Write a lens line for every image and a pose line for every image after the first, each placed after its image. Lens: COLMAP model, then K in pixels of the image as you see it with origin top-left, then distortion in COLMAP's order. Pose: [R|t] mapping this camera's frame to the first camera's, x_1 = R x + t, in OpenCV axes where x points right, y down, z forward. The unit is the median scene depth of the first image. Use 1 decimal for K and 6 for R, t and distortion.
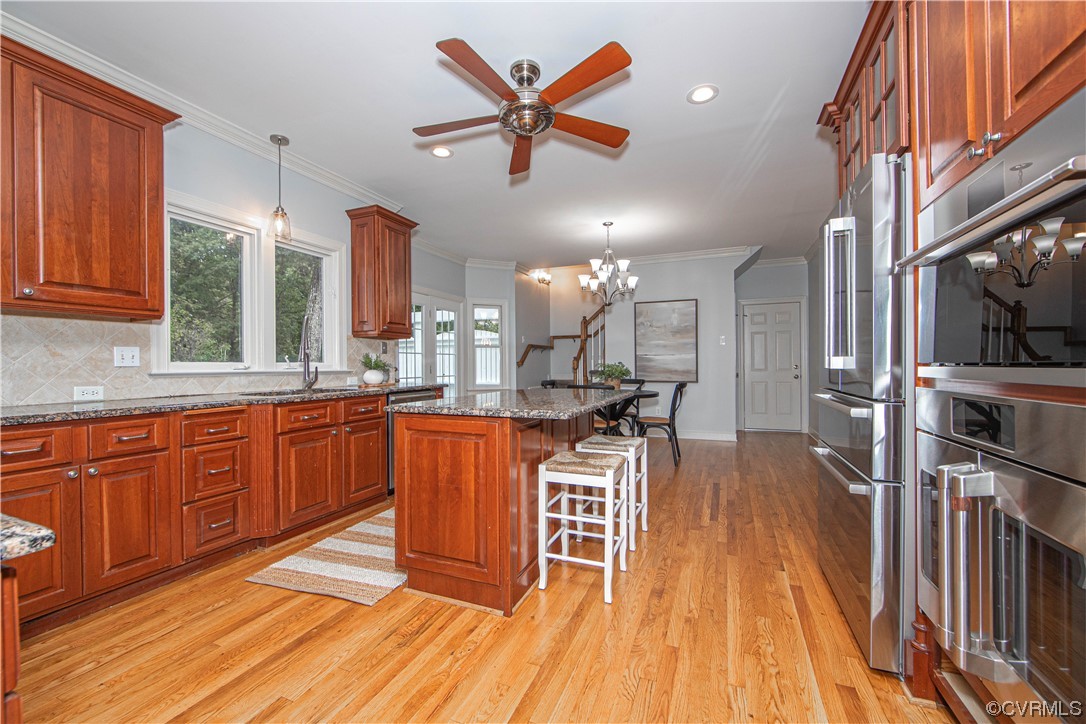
lens RADIAL K [[436.6, 0, 544.1], [0, 436.6, 363.8], [0, 0, 1]] dist [0.000311, -0.000009]
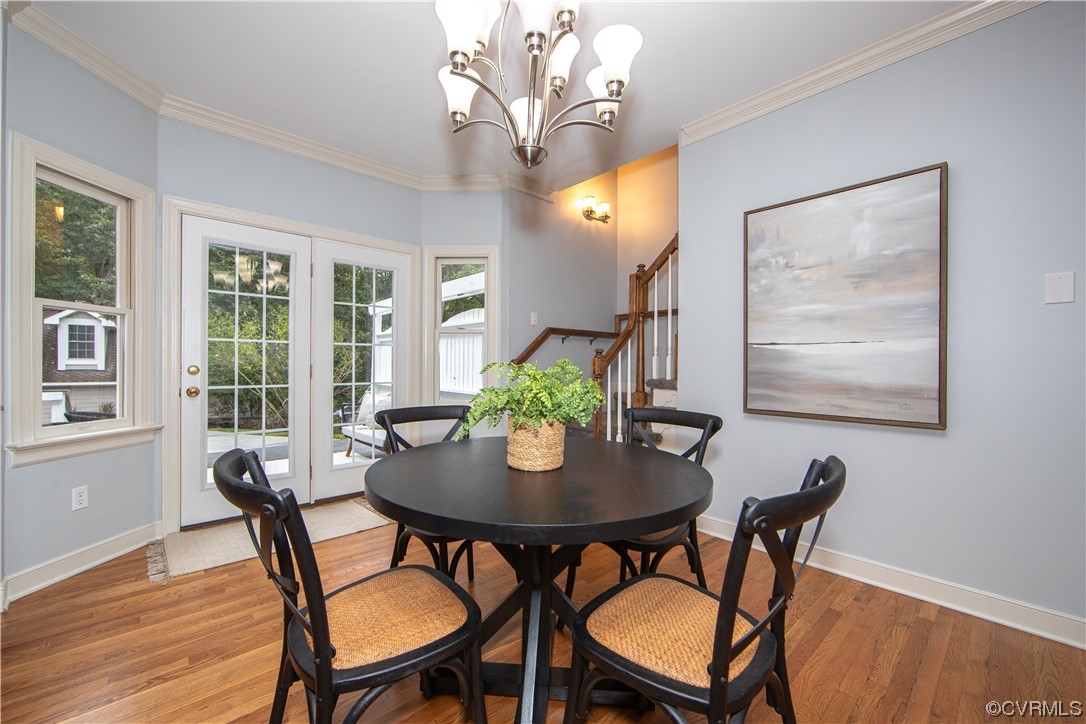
lens RADIAL K [[436.6, 0, 543.8], [0, 436.6, 361.5], [0, 0, 1]] dist [0.000311, -0.000009]
pose [[0.903739, 0.007221, -0.428024, 0.217470], [-0.008557, 0.999963, -0.001198, -0.002704], [0.427999, 0.004745, 0.903767, 0.574664]]
